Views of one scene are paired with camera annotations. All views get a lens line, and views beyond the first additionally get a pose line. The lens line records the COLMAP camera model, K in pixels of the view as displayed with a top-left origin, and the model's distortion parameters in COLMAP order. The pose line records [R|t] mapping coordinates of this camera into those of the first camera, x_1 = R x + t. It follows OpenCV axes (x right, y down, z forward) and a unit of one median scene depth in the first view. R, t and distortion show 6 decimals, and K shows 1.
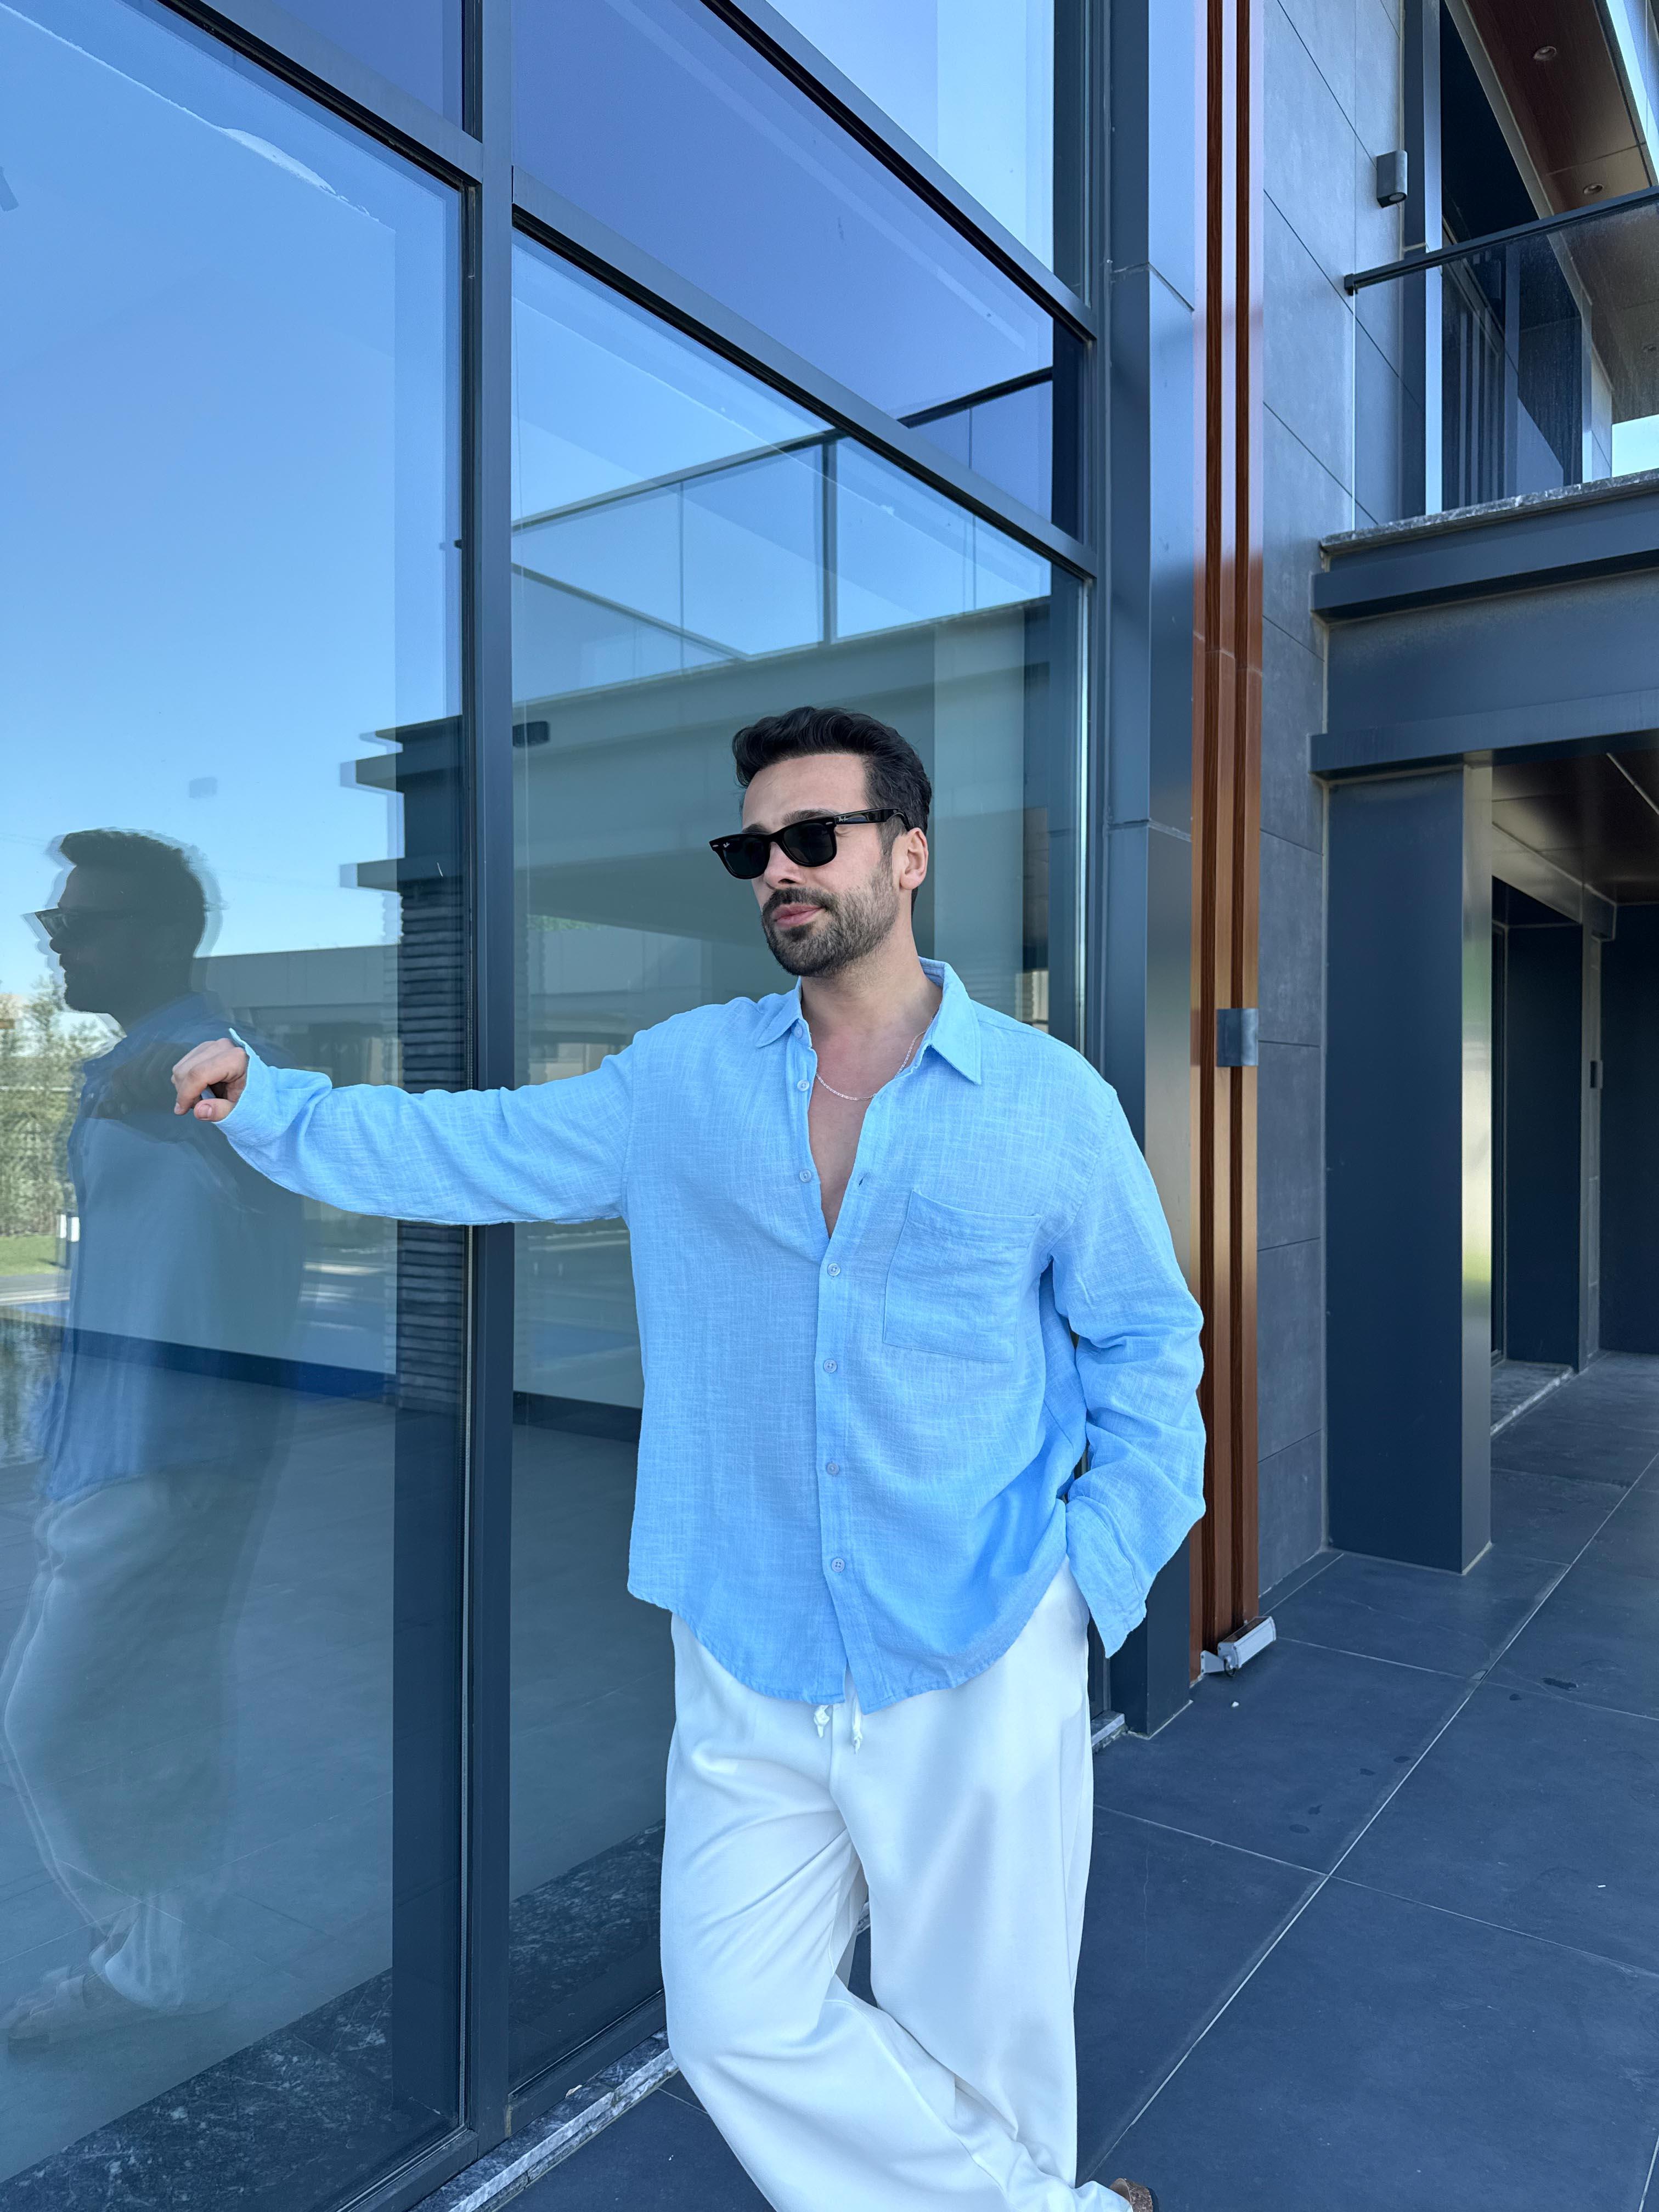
lens RADIAL K [[1586.0, 0, 853.2], [0, 1586.0, 1111.7], [0, 0, 1]] dist [0.005070, -0.023290]
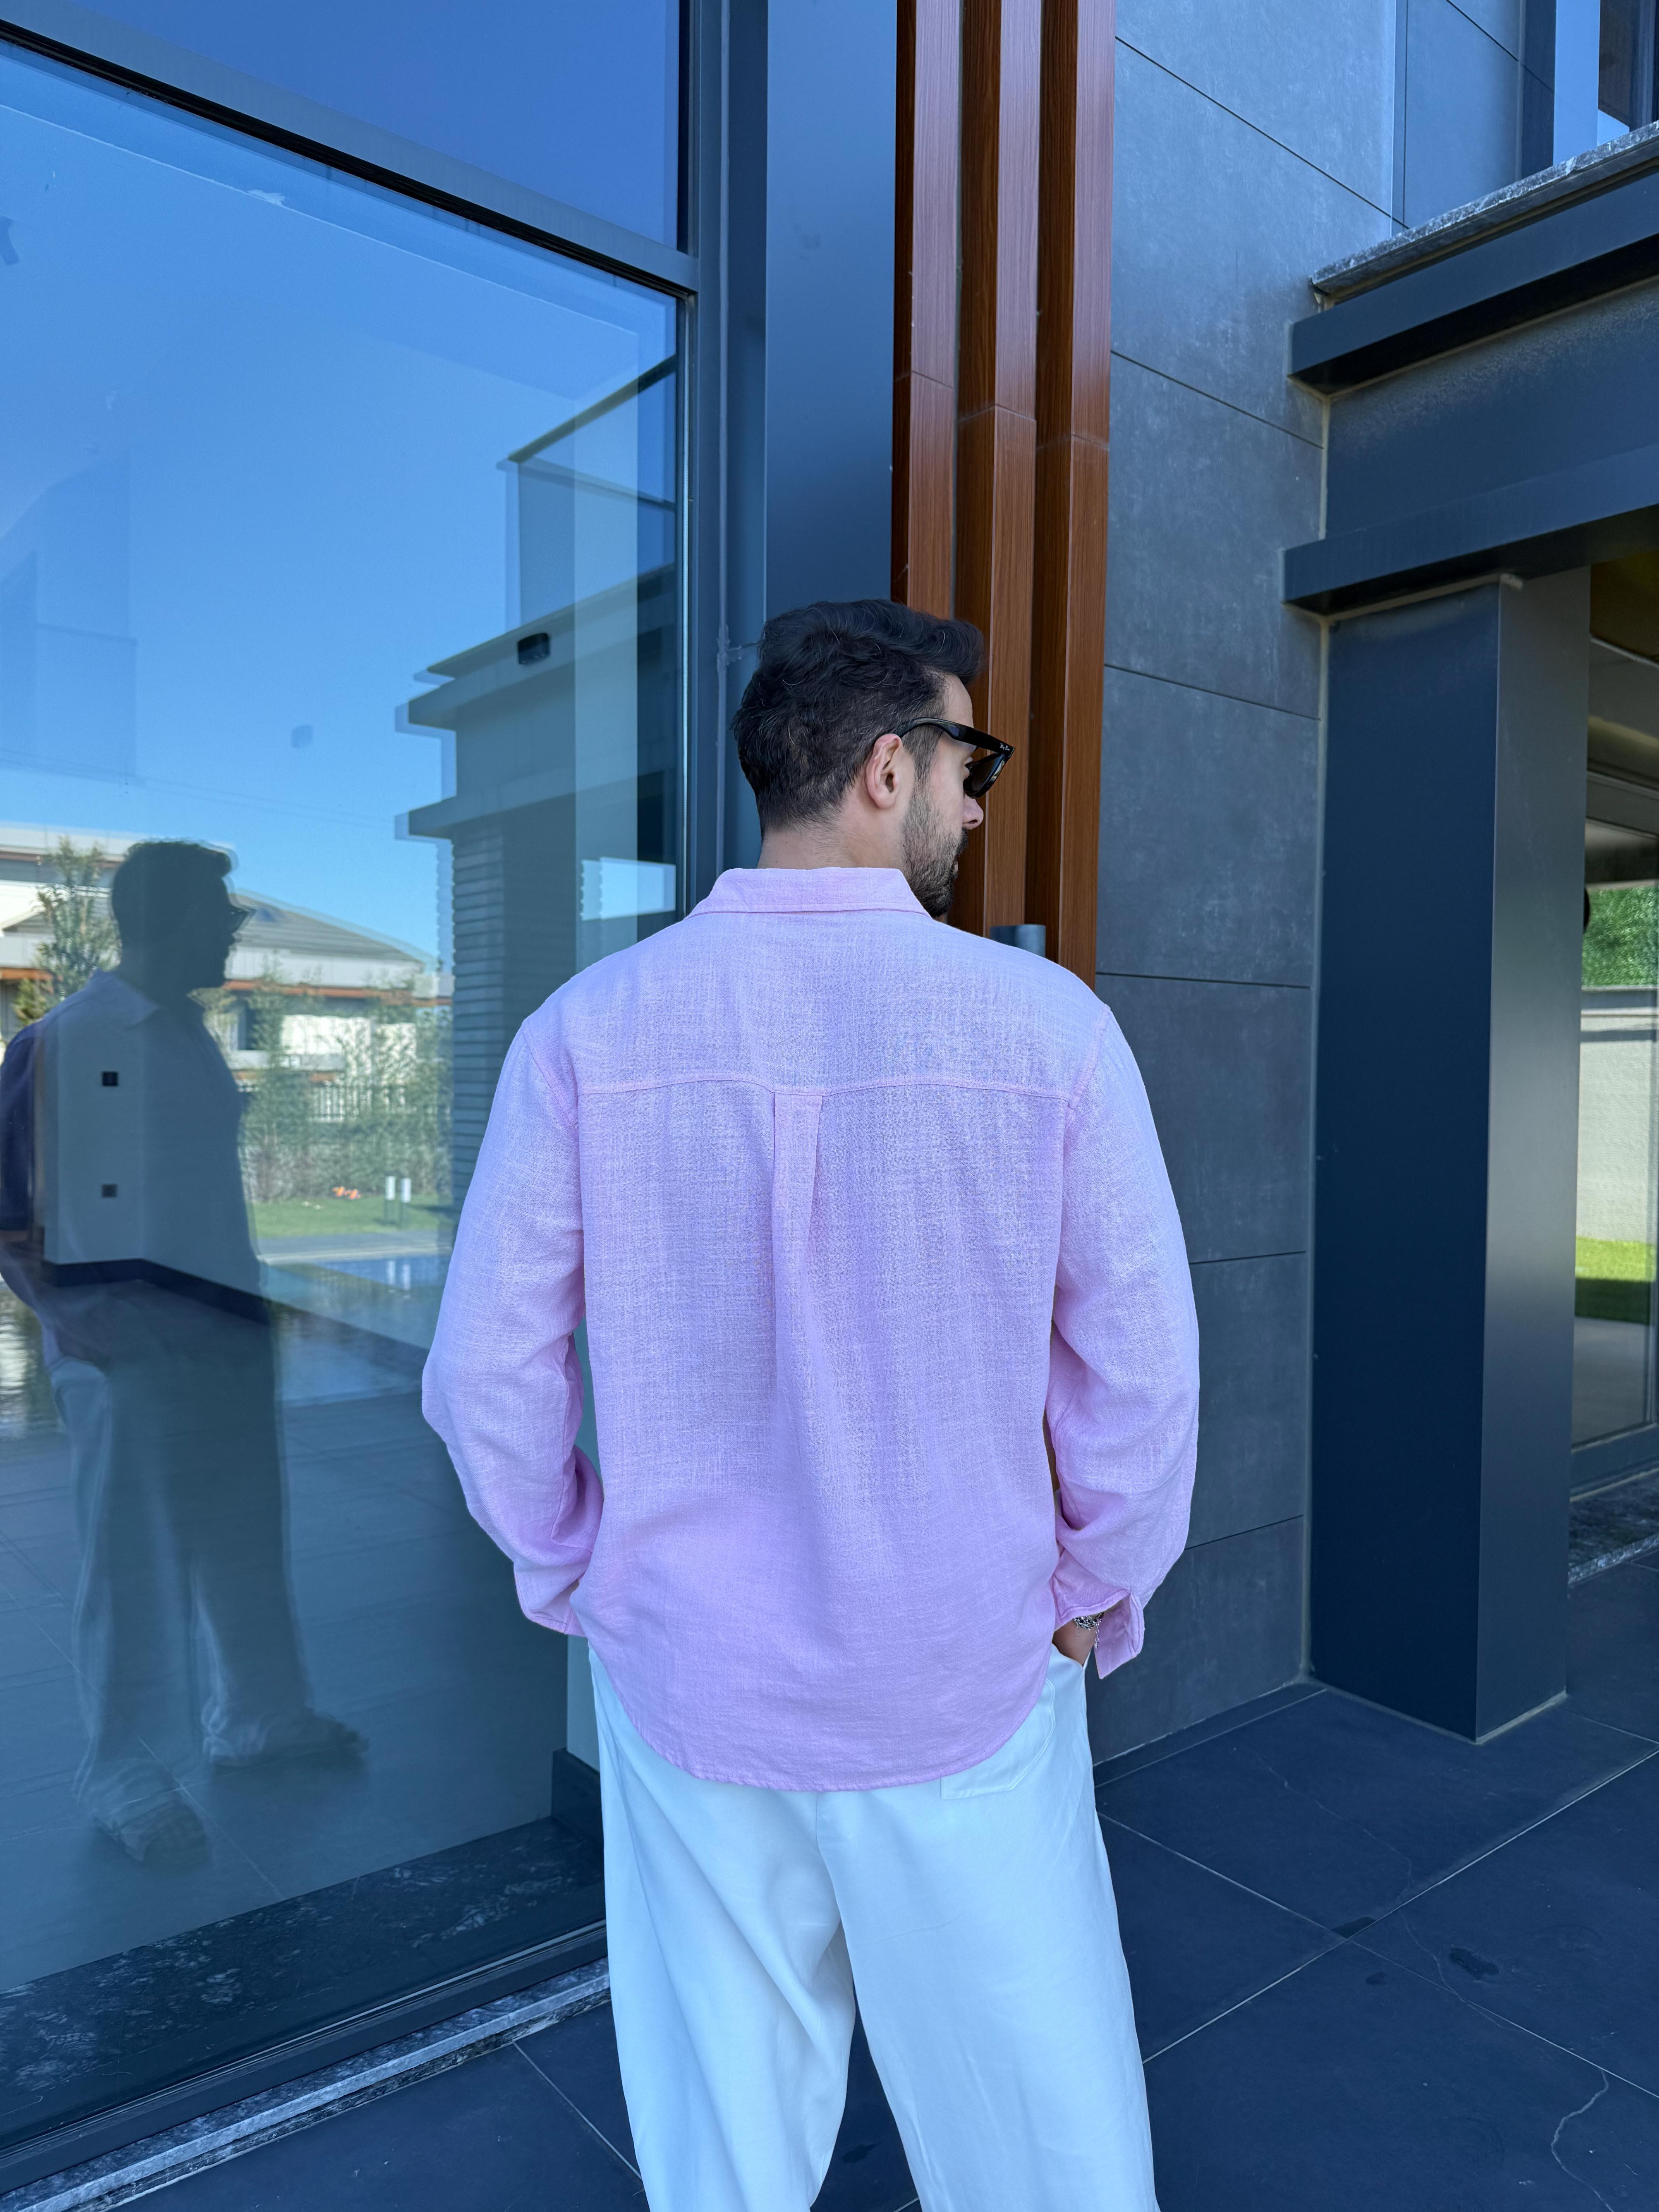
lens RADIAL K [[1586.0, 0, 851.1], [0, 1586.0, 1121.3], [0, 0, 1]] dist [0.005070, -0.023290]
pose [[0.962920, 0.017329, -0.269229, 0.302175], [-0.011990, 0.999698, 0.021465, 0.006712], [0.269519, -0.017441, 0.962837, 0.260080]]
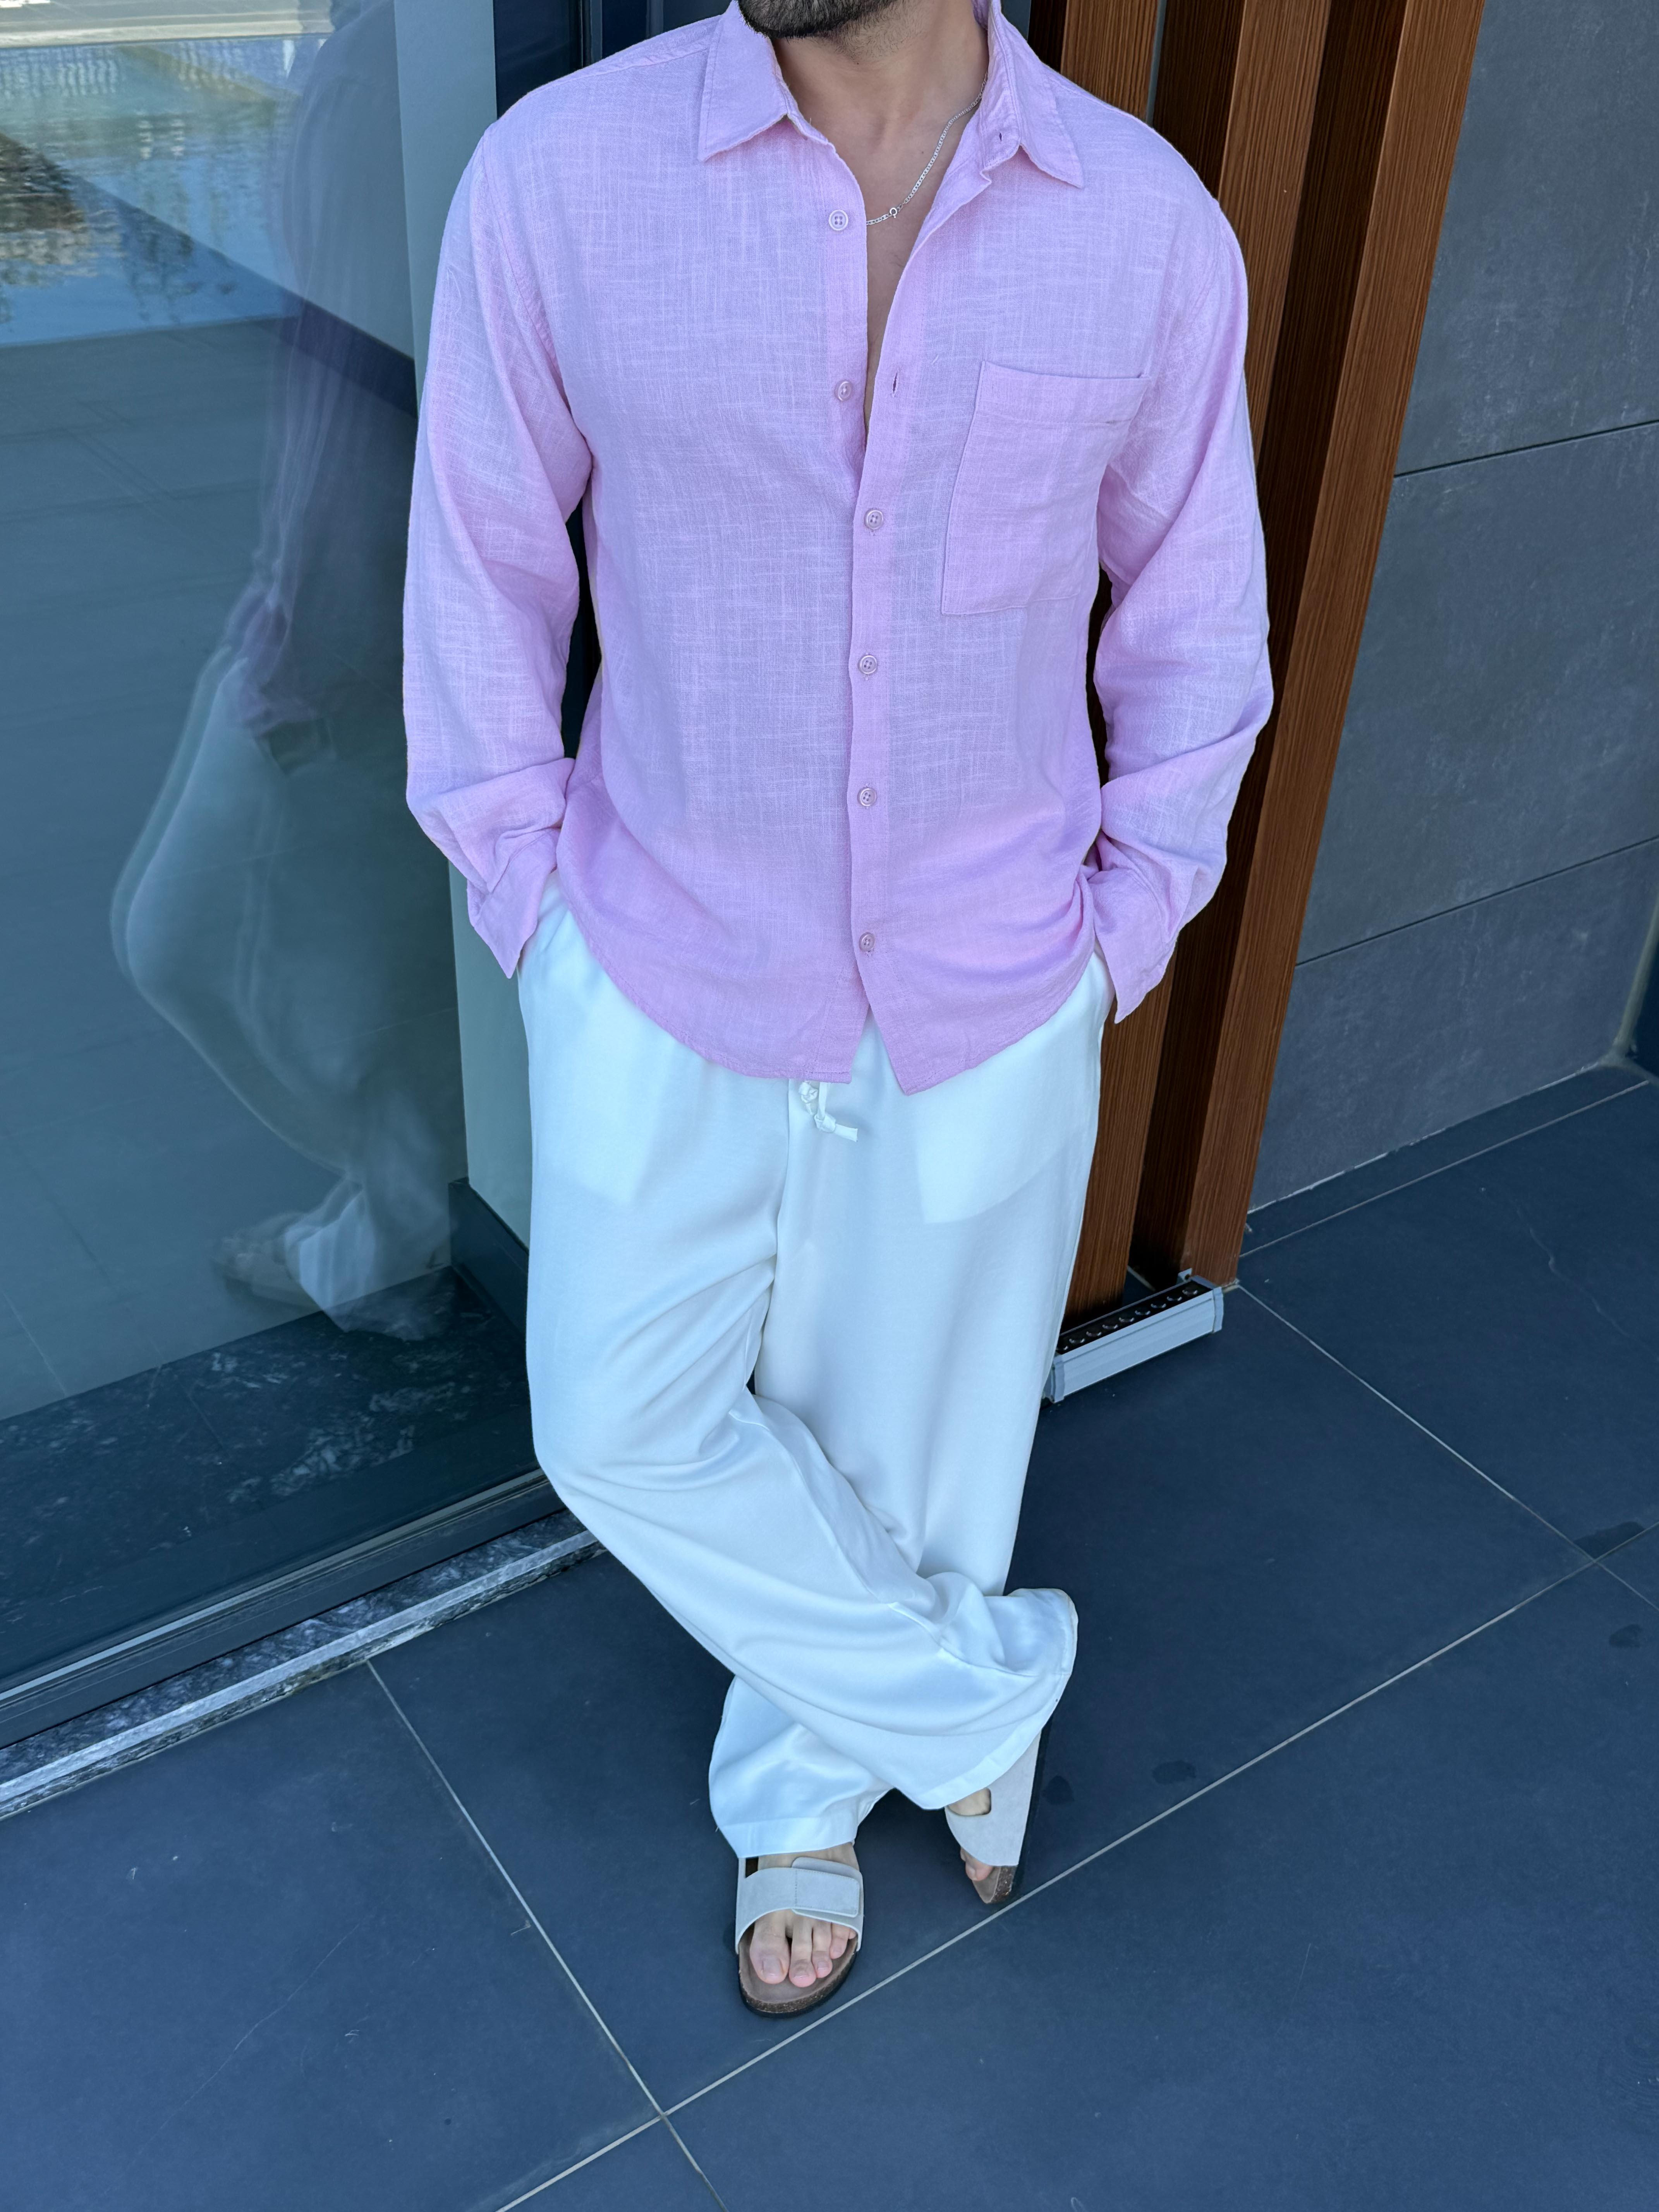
lens RADIAL K [[2163.4, 0, 830.9], [0, 2163.4, 1138.4], [0, 0, 1]] dist [0.048778, 0.000000]
pose [[0.931872, 0.234217, -0.277051, 0.276377], [-0.043706, 0.830589, 0.555168, -0.059135], [0.360145, -0.505237, 0.784239, 0.412033]]
